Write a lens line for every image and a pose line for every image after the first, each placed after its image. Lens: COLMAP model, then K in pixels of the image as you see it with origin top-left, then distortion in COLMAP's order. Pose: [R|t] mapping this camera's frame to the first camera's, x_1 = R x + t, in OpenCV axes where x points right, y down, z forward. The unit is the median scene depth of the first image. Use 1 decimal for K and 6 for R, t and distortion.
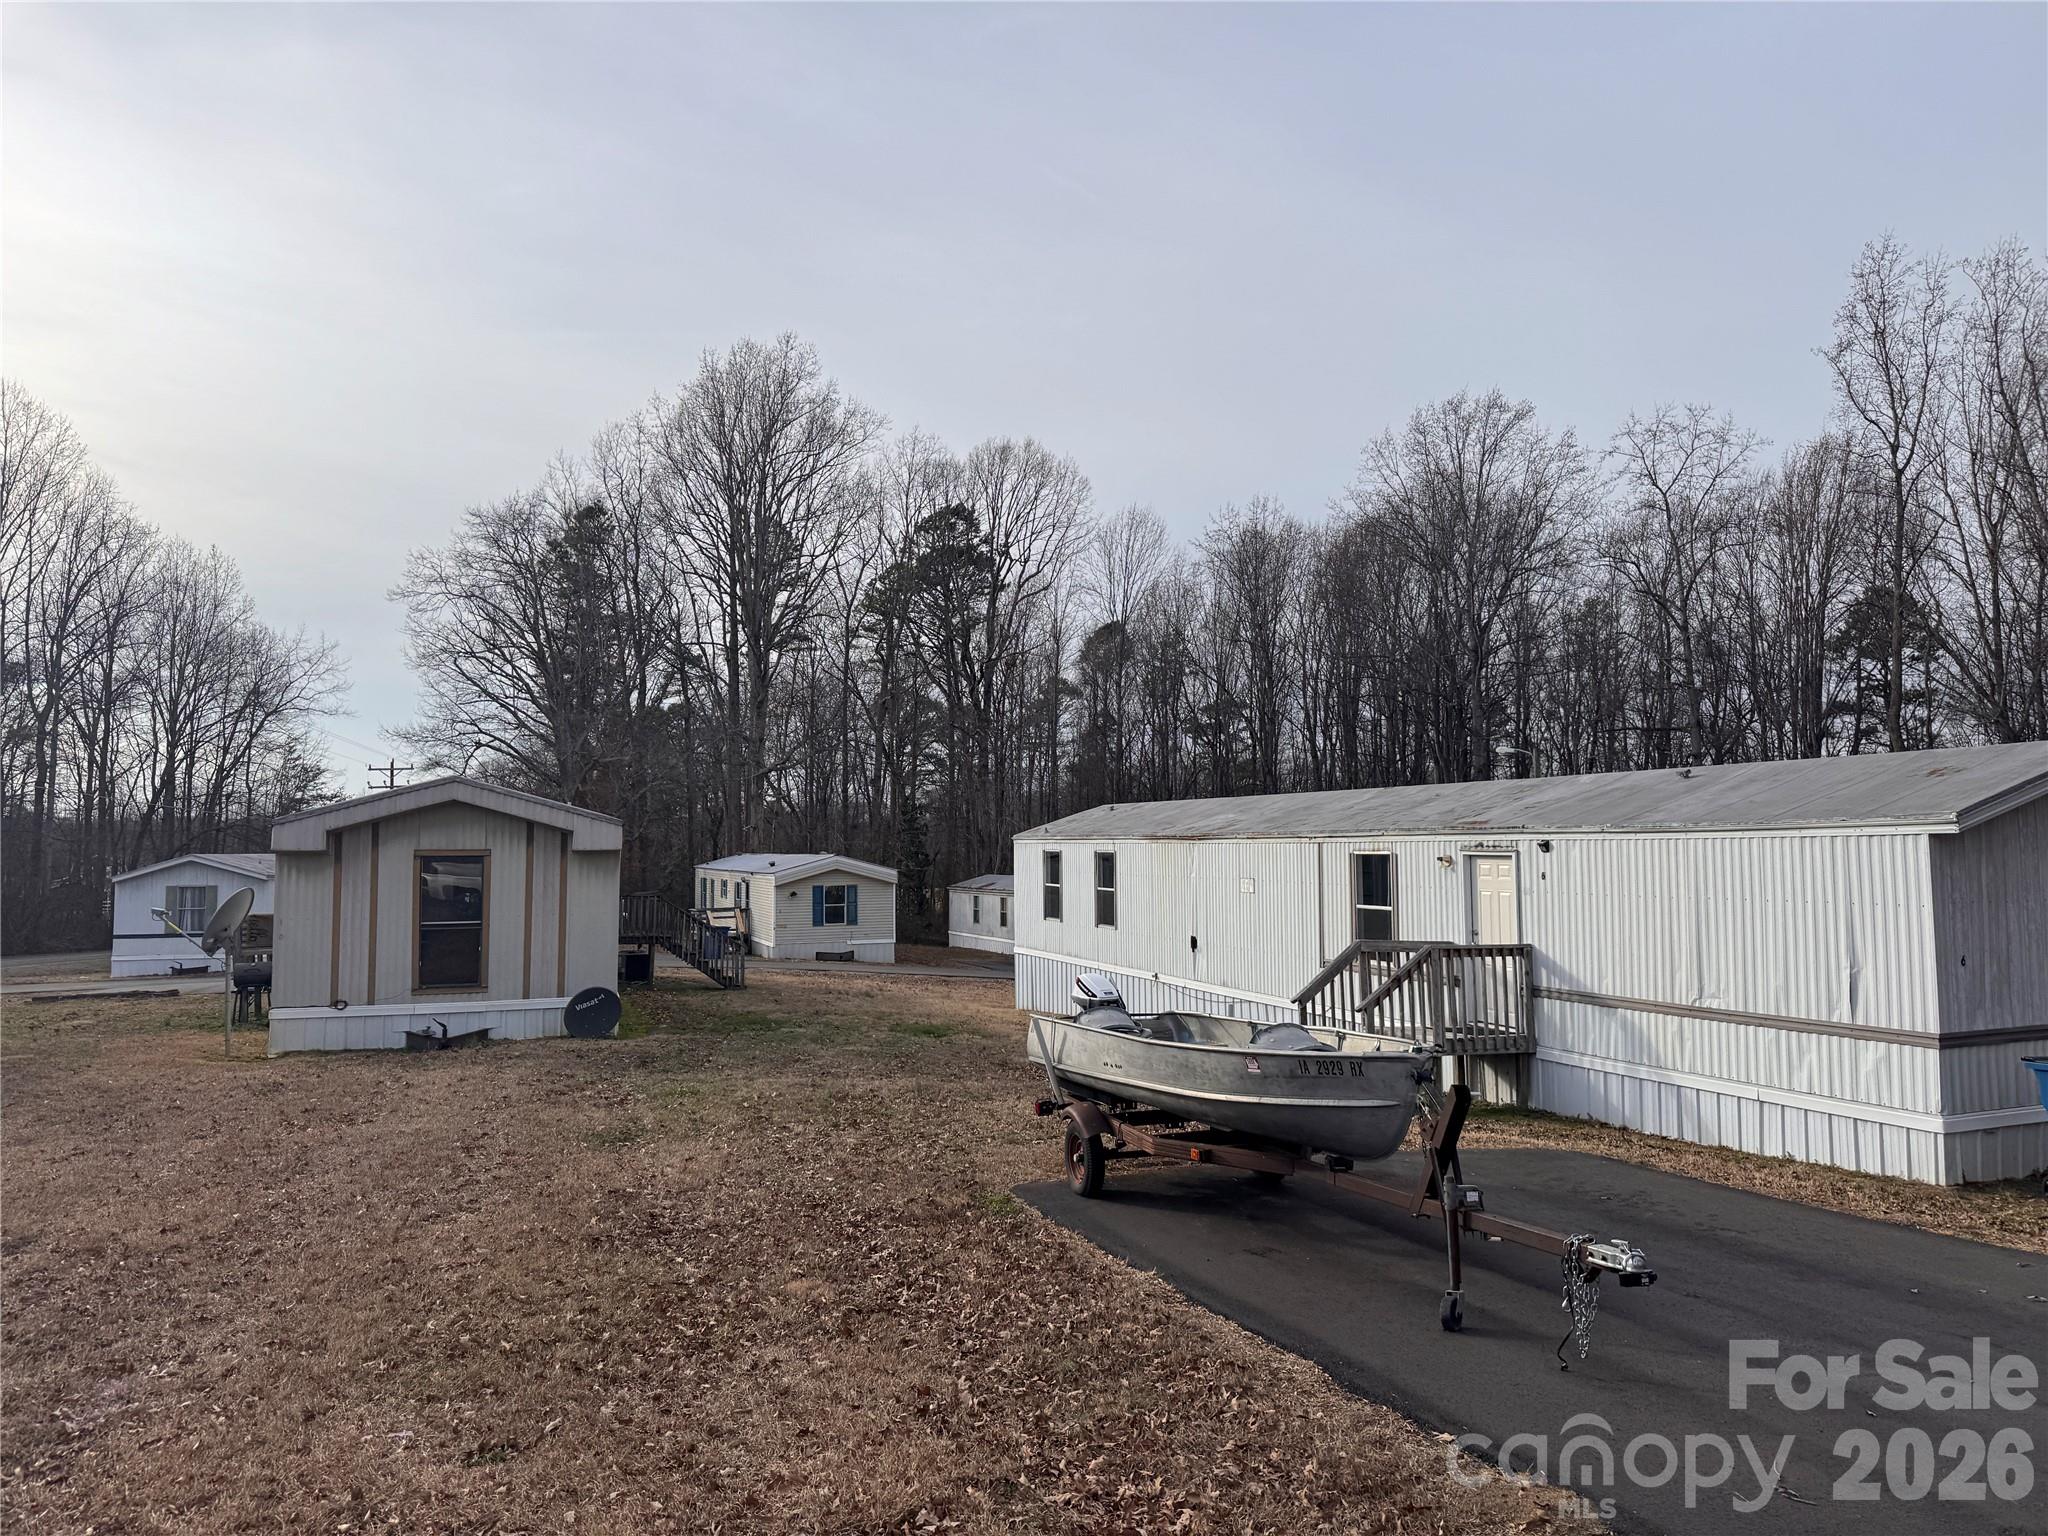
lens RADIAL K [[1425.6, 0, 1024.0], [0, 1425.6, 768.0], [0, 0, 1]] dist [0.003114, 0.000855]
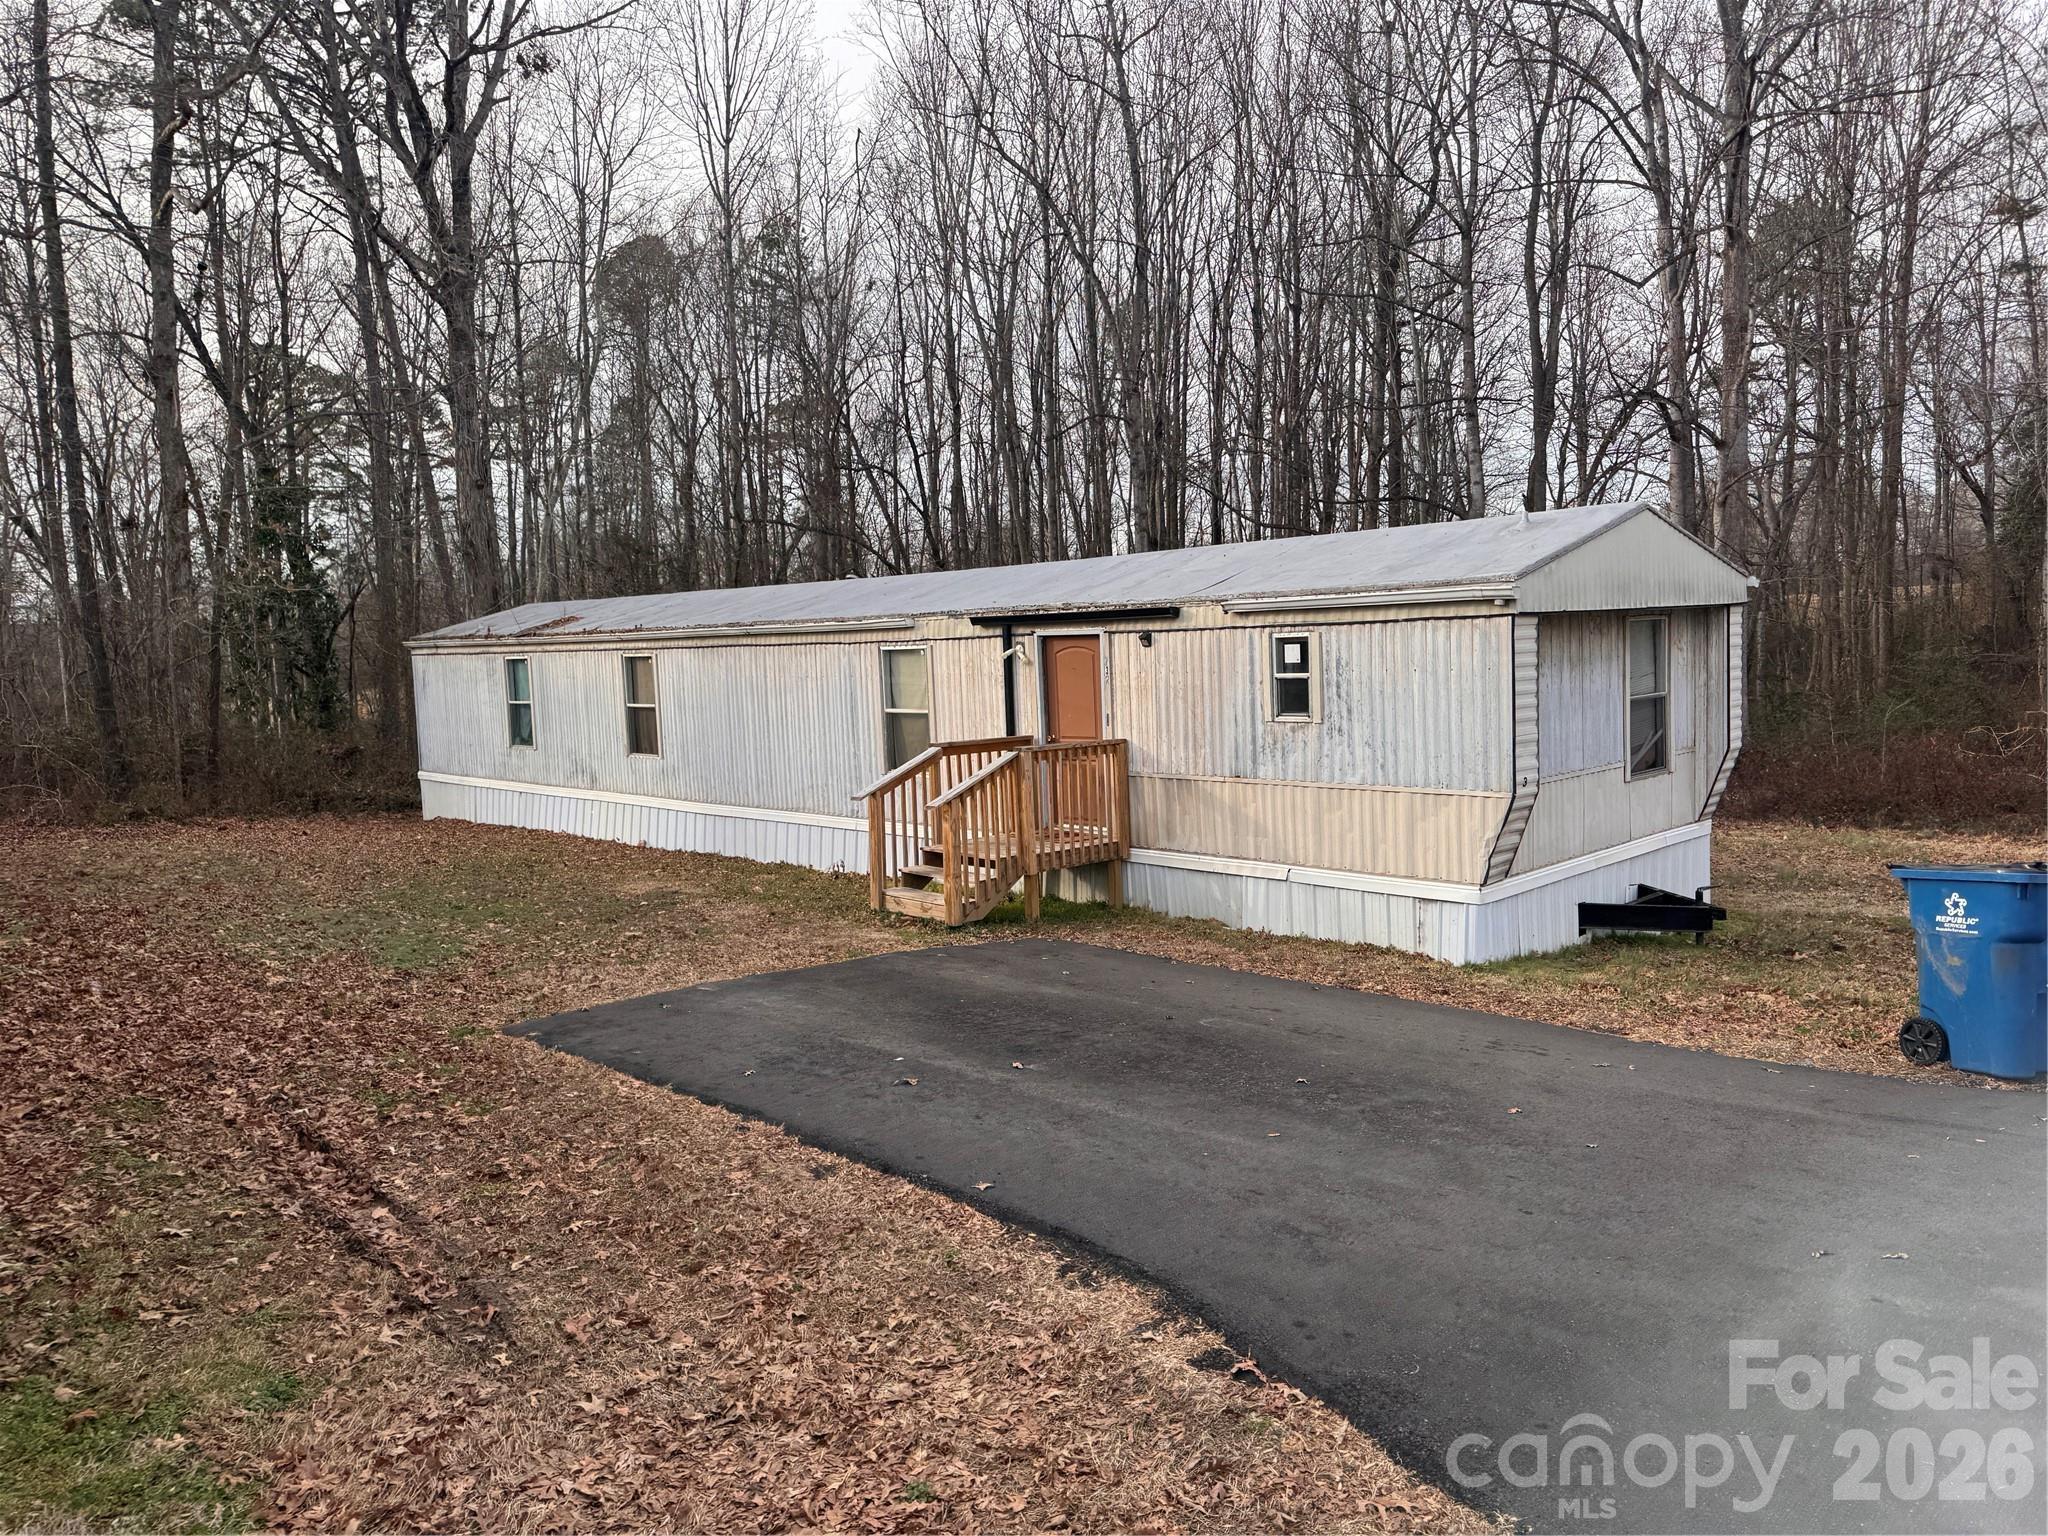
lens RADIAL K [[1425.6, 0, 1024.0], [0, 1425.6, 768.0], [0, 0, 1]] dist [0.003114, 0.000855]
pose [[0.940435, -0.066737, 0.333359, -0.009915], [0.022556, 0.990631, 0.134687, 0.022391], [-0.339225, -0.119145, 0.933130, 0.204593]]
